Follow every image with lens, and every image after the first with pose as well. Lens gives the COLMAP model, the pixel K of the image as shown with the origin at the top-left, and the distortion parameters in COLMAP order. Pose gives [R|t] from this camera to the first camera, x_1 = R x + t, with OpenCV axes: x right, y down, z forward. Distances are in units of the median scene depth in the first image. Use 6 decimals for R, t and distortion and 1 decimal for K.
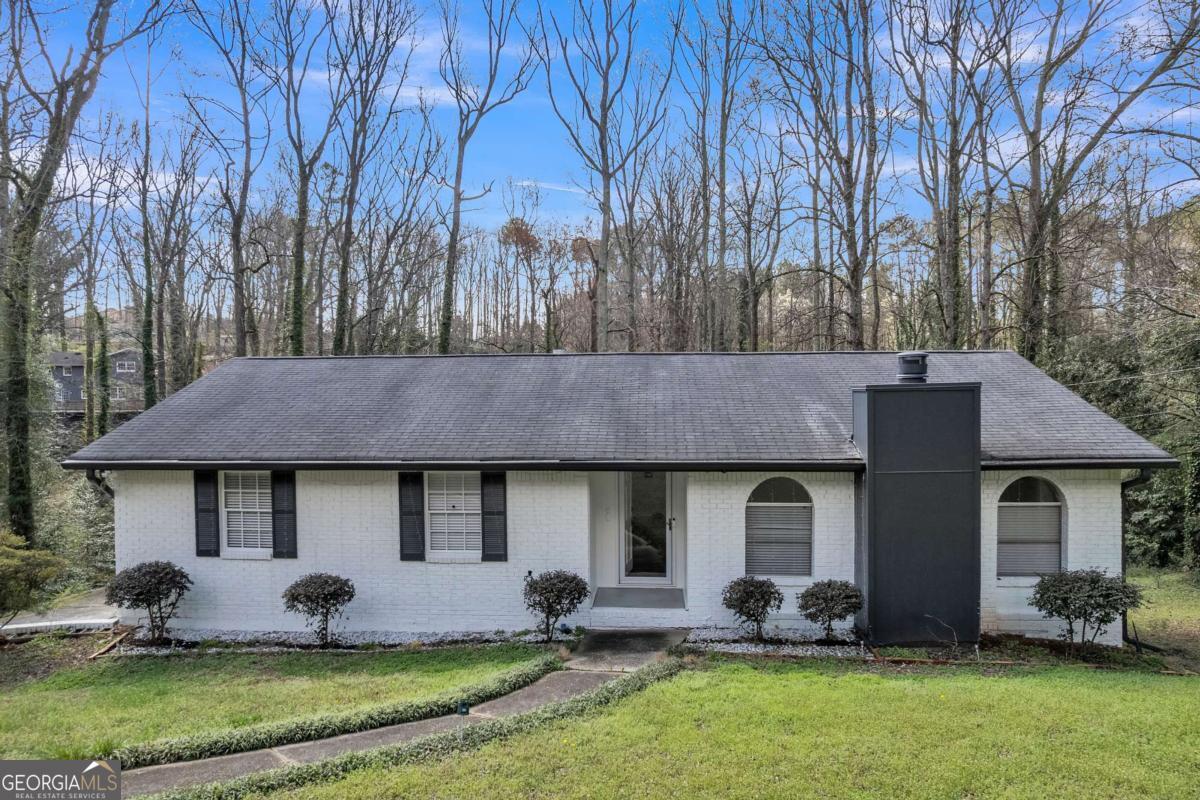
lens RADIAL K [[785.0, 0, 619.1], [0, 785.0, 399.3], [0, 0, 1]] dist [-0.095098, 0.085304]
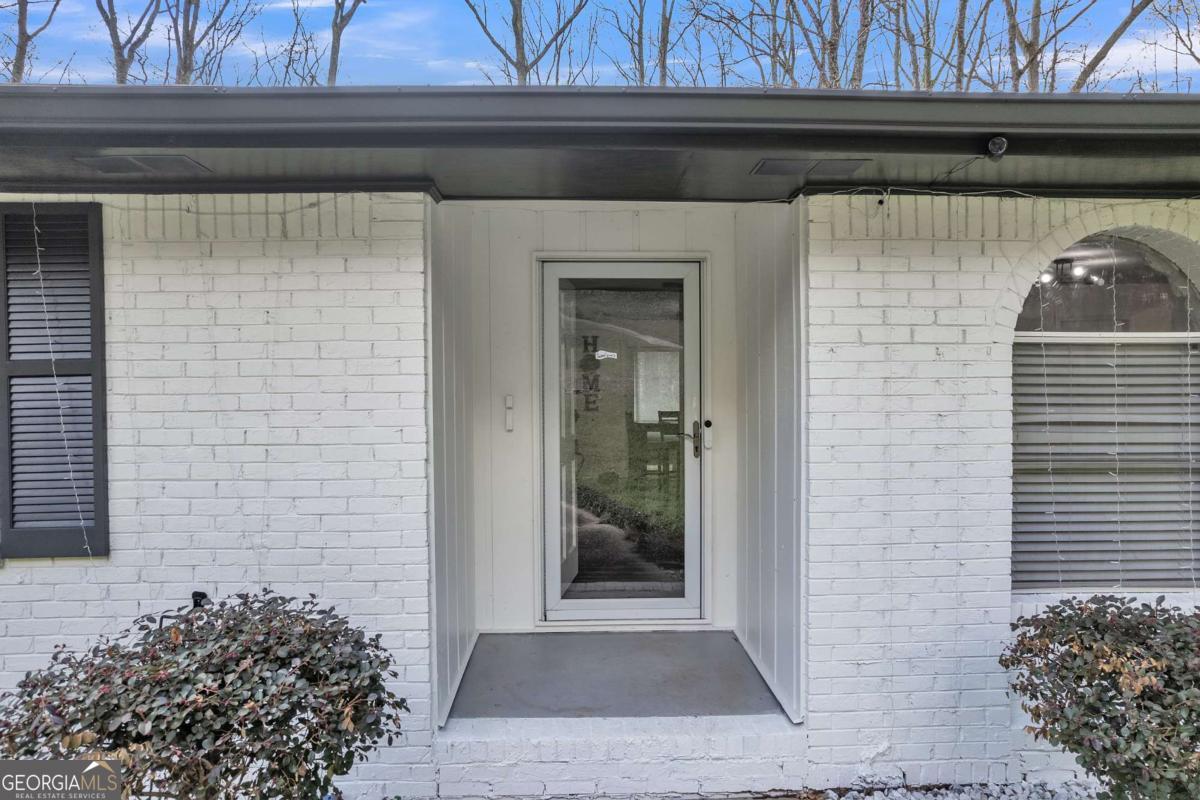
lens RADIAL K [[785.0, 0, 619.1], [0, 785.0, 399.3], [0, 0, 1]] dist [-0.095098, 0.085304]
pose [[0.994390, 0.000211, 0.105780, -0.003142], [-0.000558, 0.999995, 0.003250, 0.157417], [-0.105778, -0.003291, 0.994384, 0.745626]]
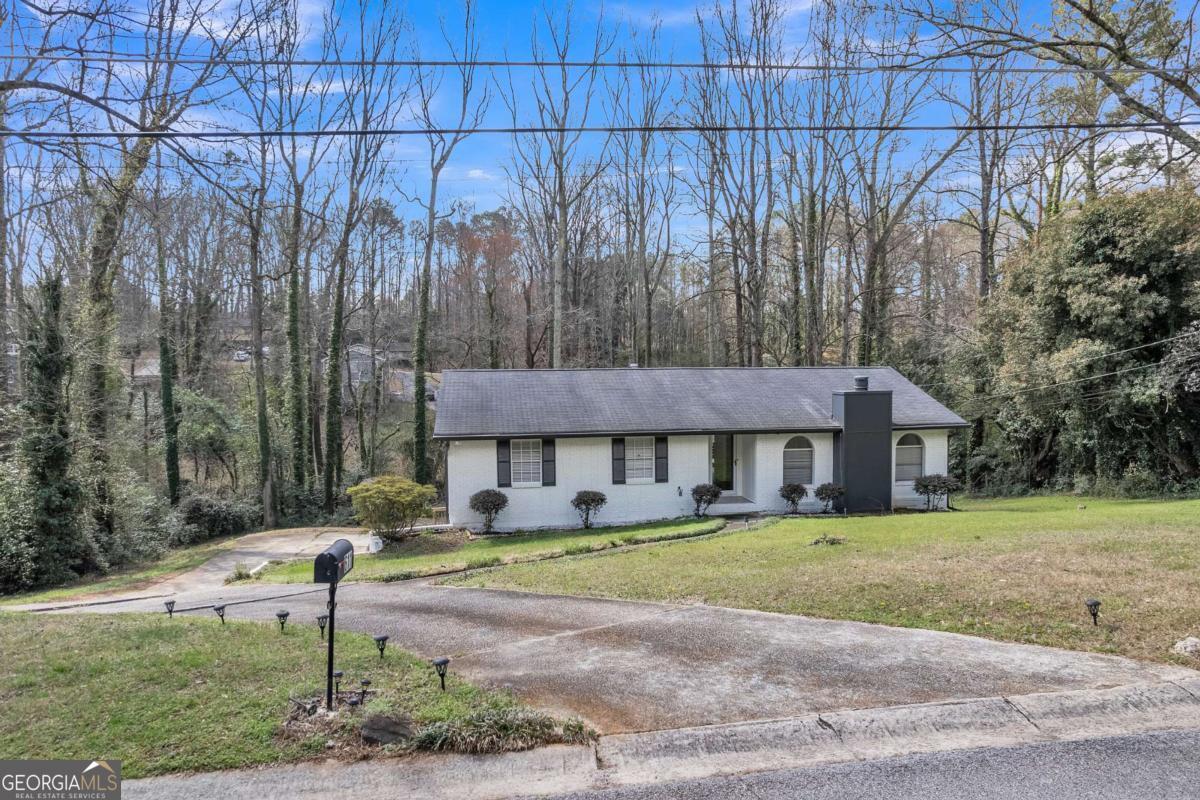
lens RADIAL K [[785.0, 0, 619.1], [0, 785.0, 399.3], [0, 0, 1]] dist [-0.095098, 0.085304]
pose [[0.975768, -0.011981, 0.218480, -0.701806], [0.004304, 0.999358, 0.035578, -0.071724], [-0.218766, -0.033776, 0.975193, -0.896524]]
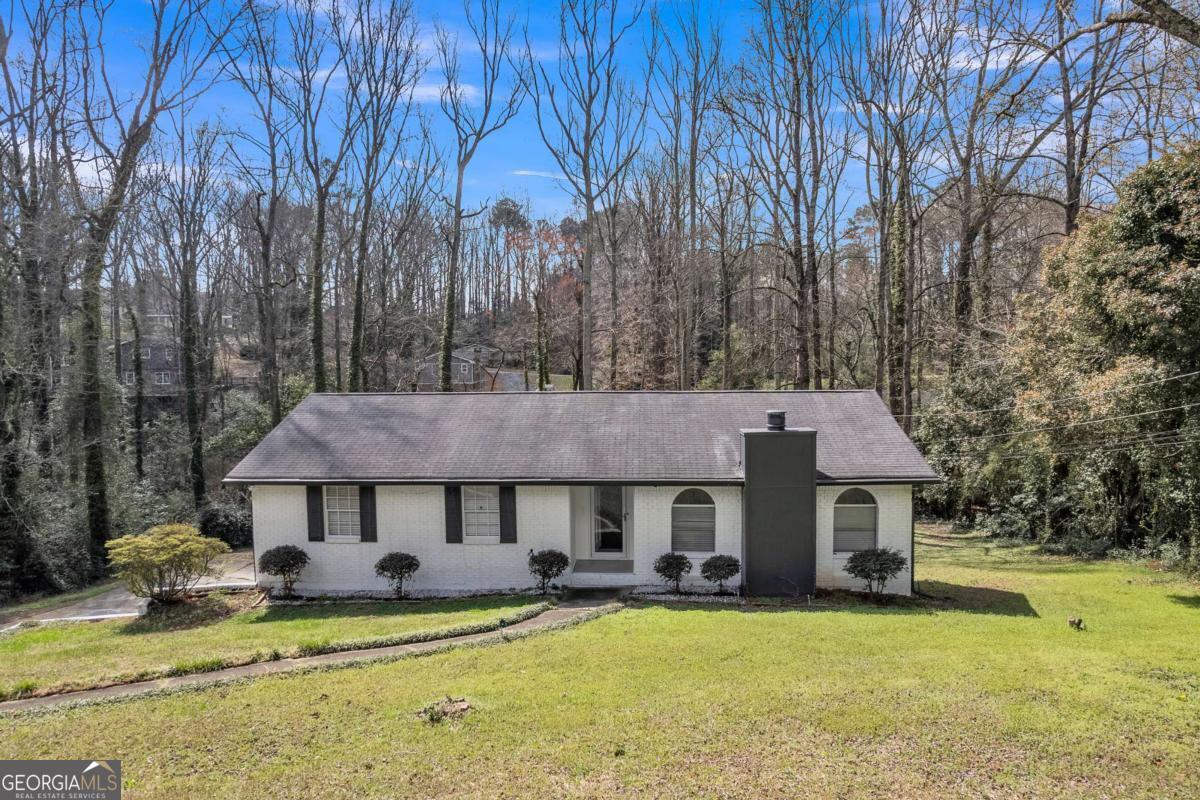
lens RADIAL K [[785.0, 0, 619.1], [0, 785.0, 399.3], [0, 0, 1]] dist [-0.095098, 0.085304]
pose [[0.999911, -0.003826, 0.012784, 0.040047], [0.003312, 0.999195, 0.039985, -0.138649], [-0.012927, -0.039939, 0.999119, -0.537270]]
